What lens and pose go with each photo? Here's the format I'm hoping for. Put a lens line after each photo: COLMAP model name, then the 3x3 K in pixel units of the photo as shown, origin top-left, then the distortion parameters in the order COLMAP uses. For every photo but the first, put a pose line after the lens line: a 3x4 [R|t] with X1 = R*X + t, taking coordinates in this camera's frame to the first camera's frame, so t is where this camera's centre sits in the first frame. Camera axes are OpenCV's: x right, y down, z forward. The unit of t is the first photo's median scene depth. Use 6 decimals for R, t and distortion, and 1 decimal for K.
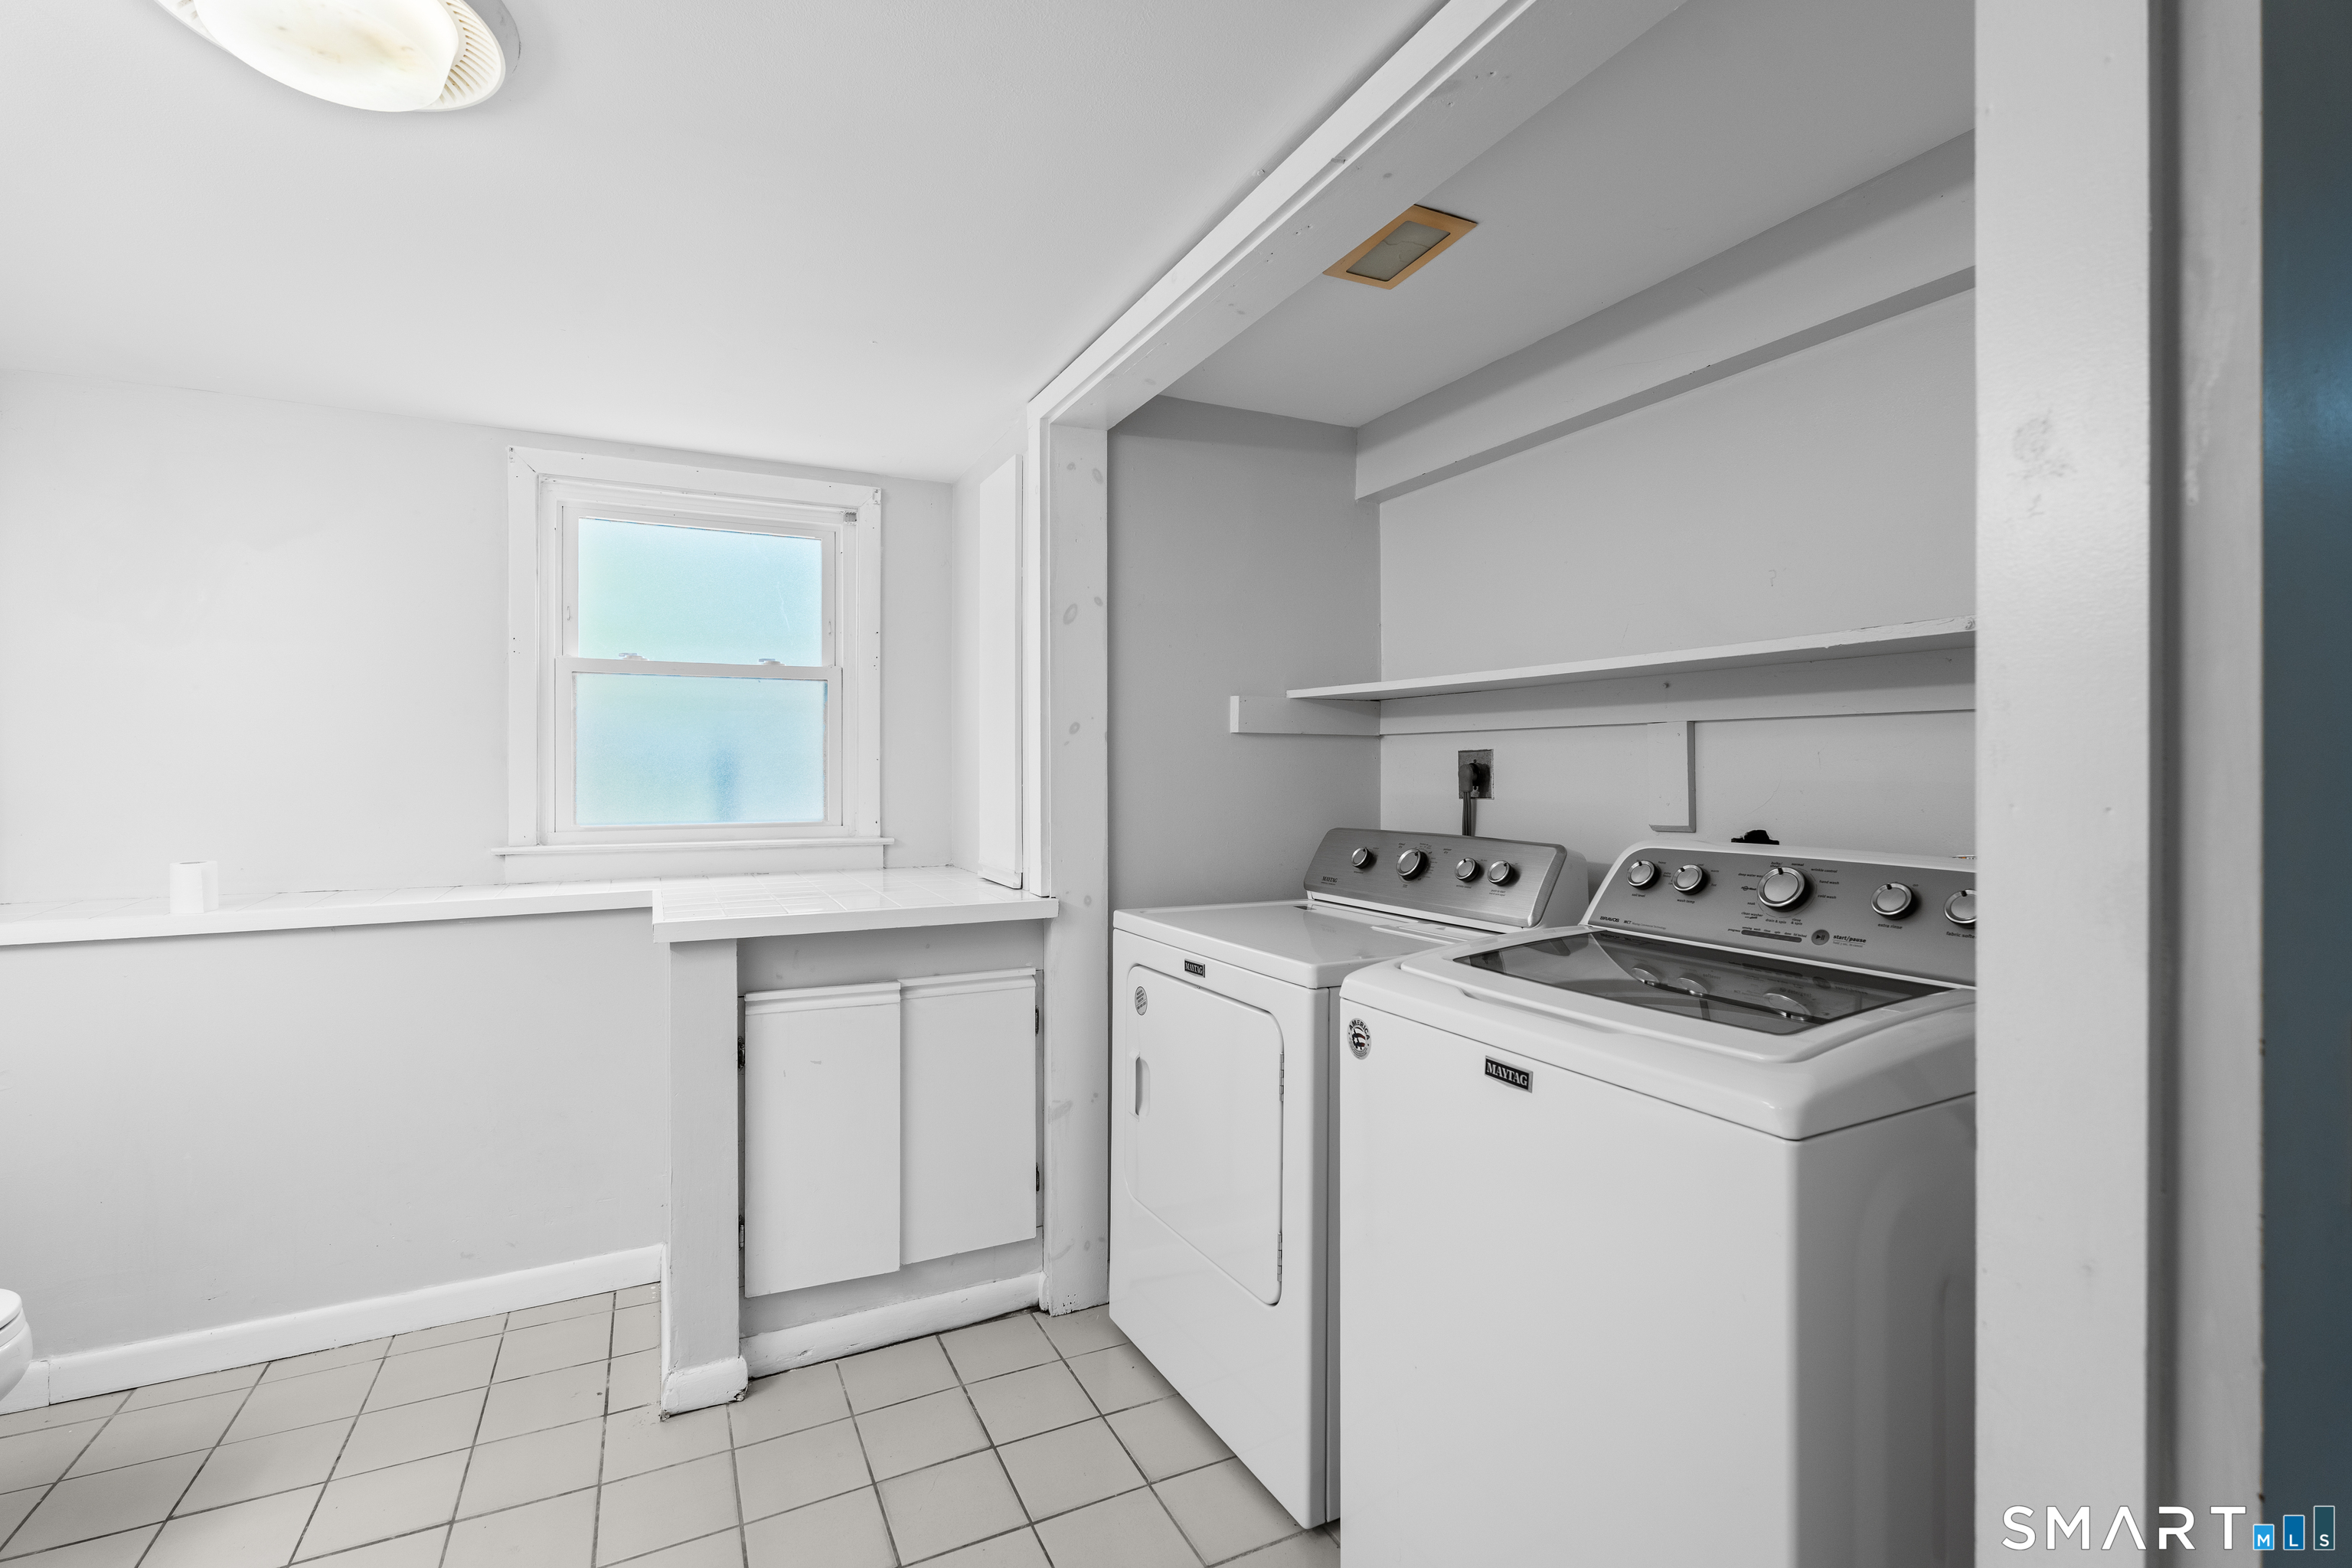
lens RADIAL K [[1054.5, 0, 1168.6], [0, 1054.5, 772.4], [0, 0, 1]] dist [0.004220, 0.000480]
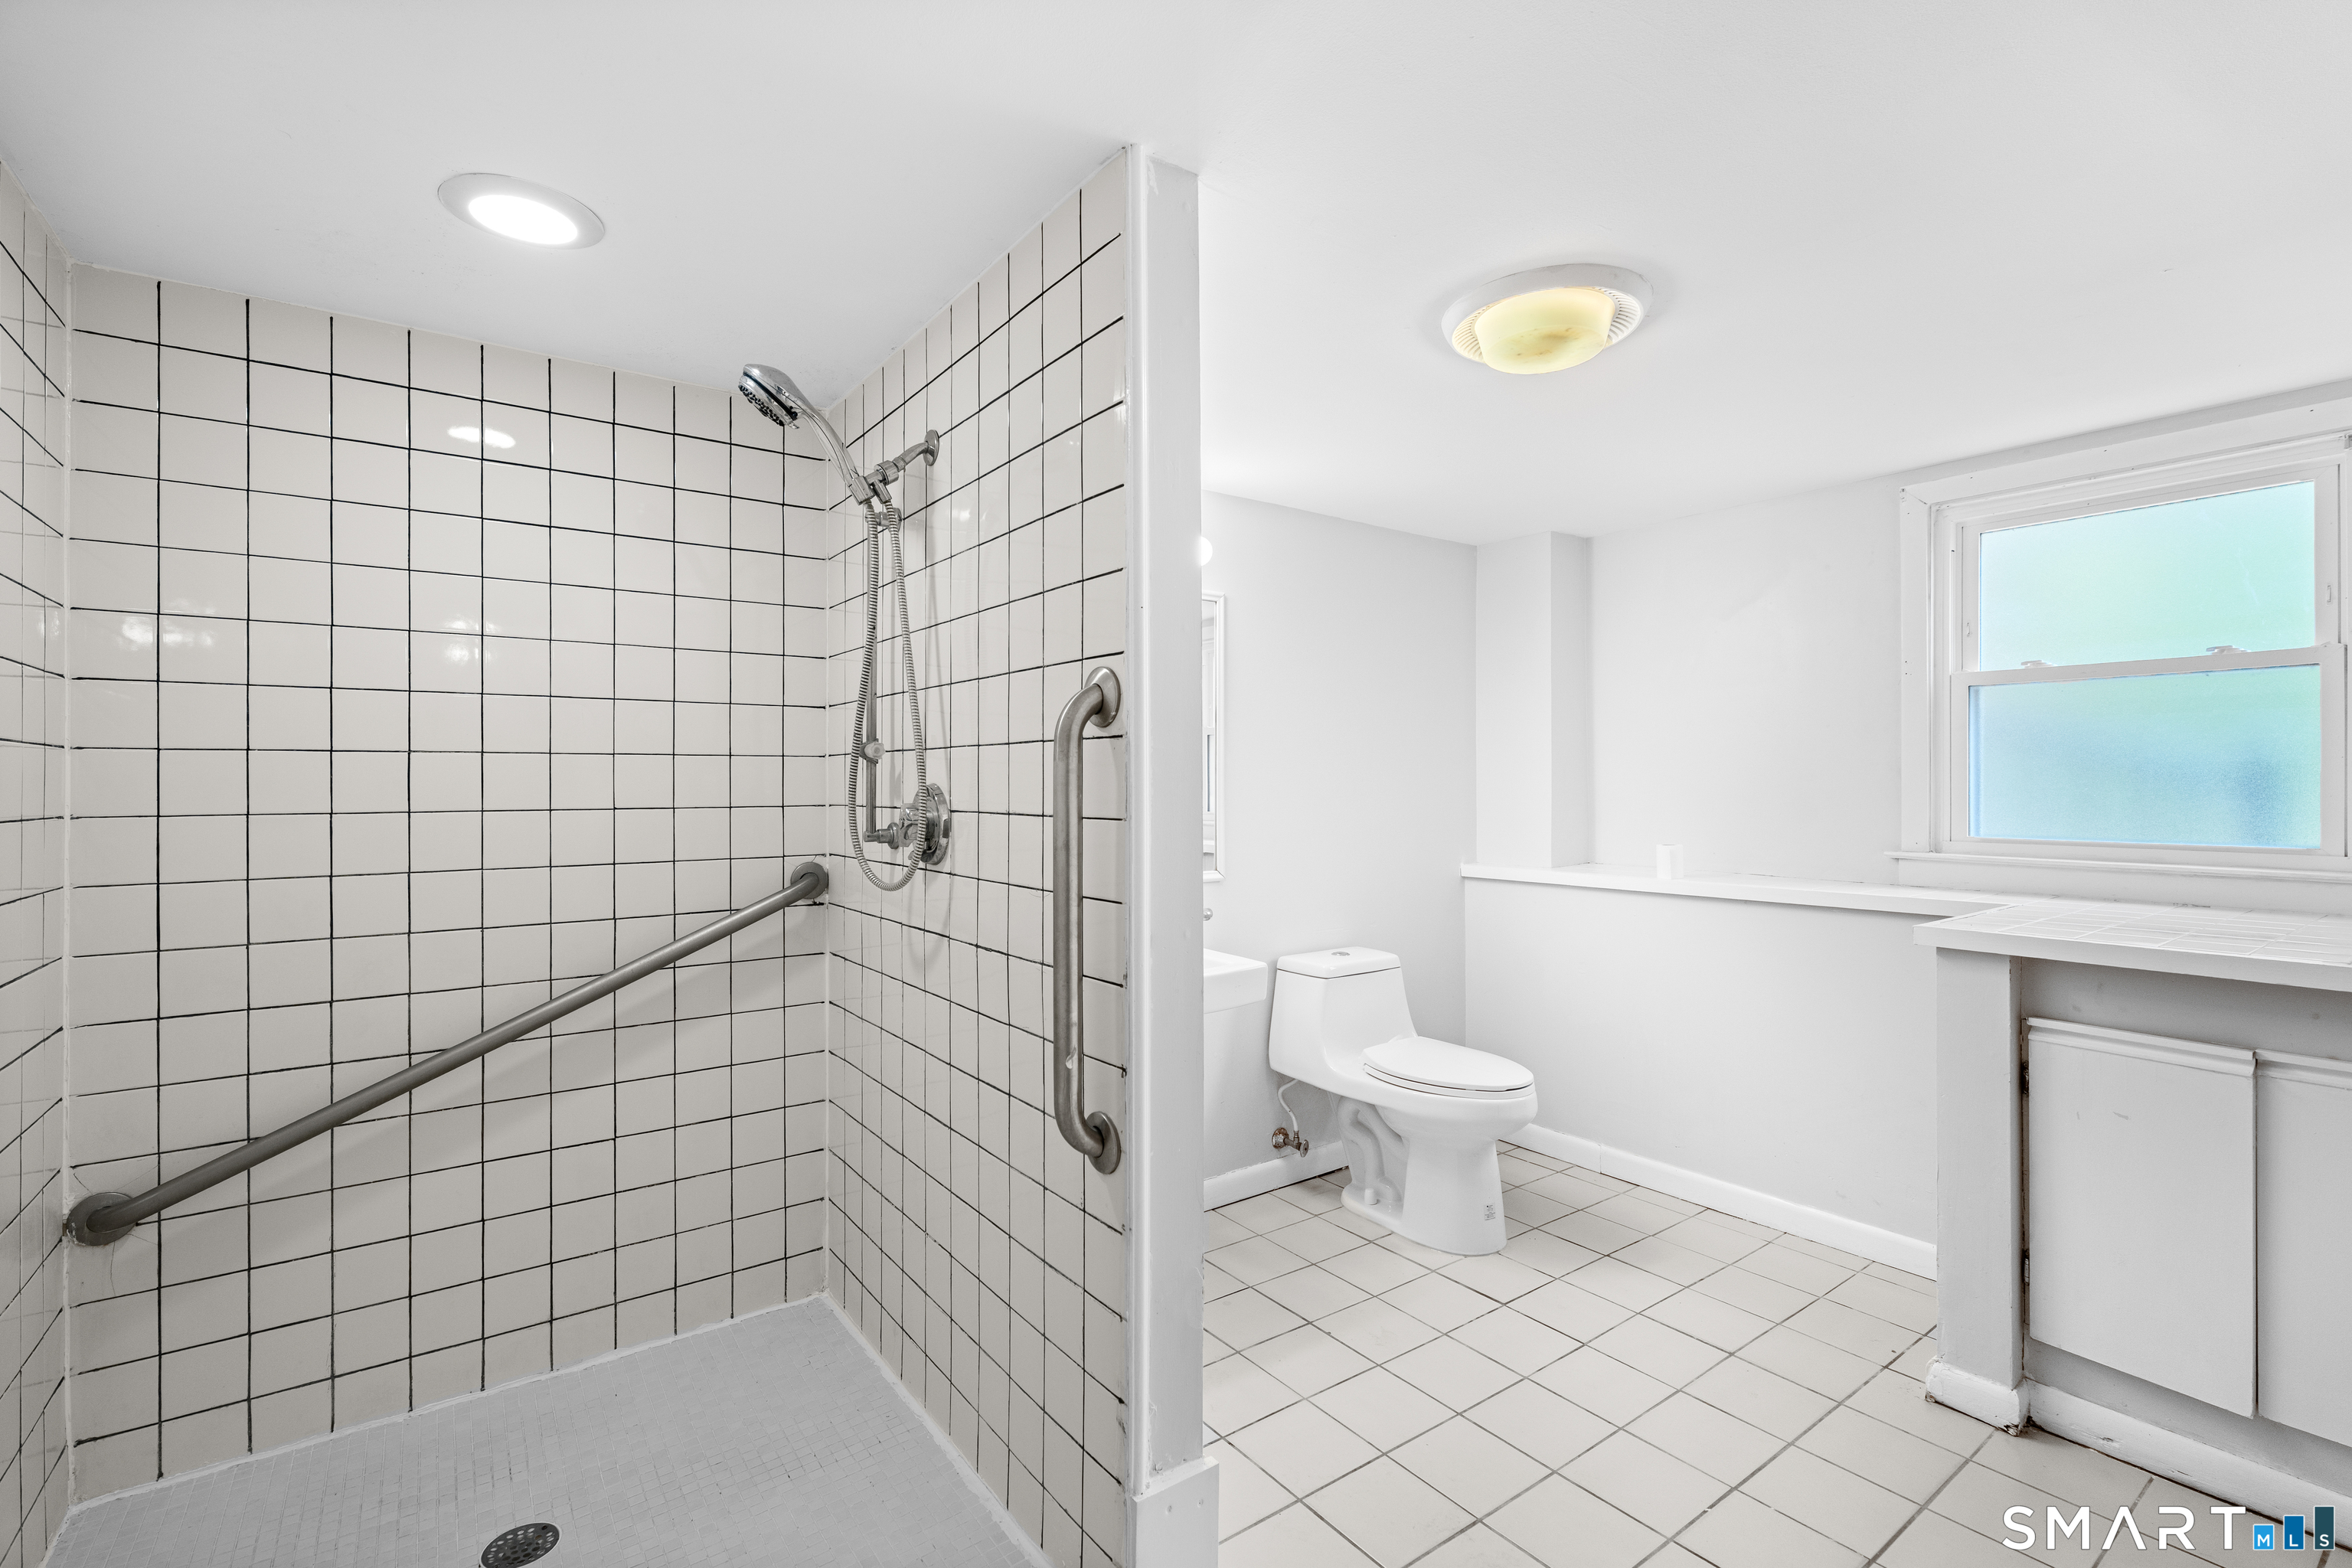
lens RADIAL K [[1054.5, 0, 1159.3], [0, 1054.5, 784.0], [0, 0, 1]] dist [0.004220, 0.000480]
pose [[0.158768, 0.002225, -0.987313, 0.394646], [-0.001686, 0.999997, 0.001982, -0.000701], [0.987314, 0.001350, 0.158772, 0.070213]]
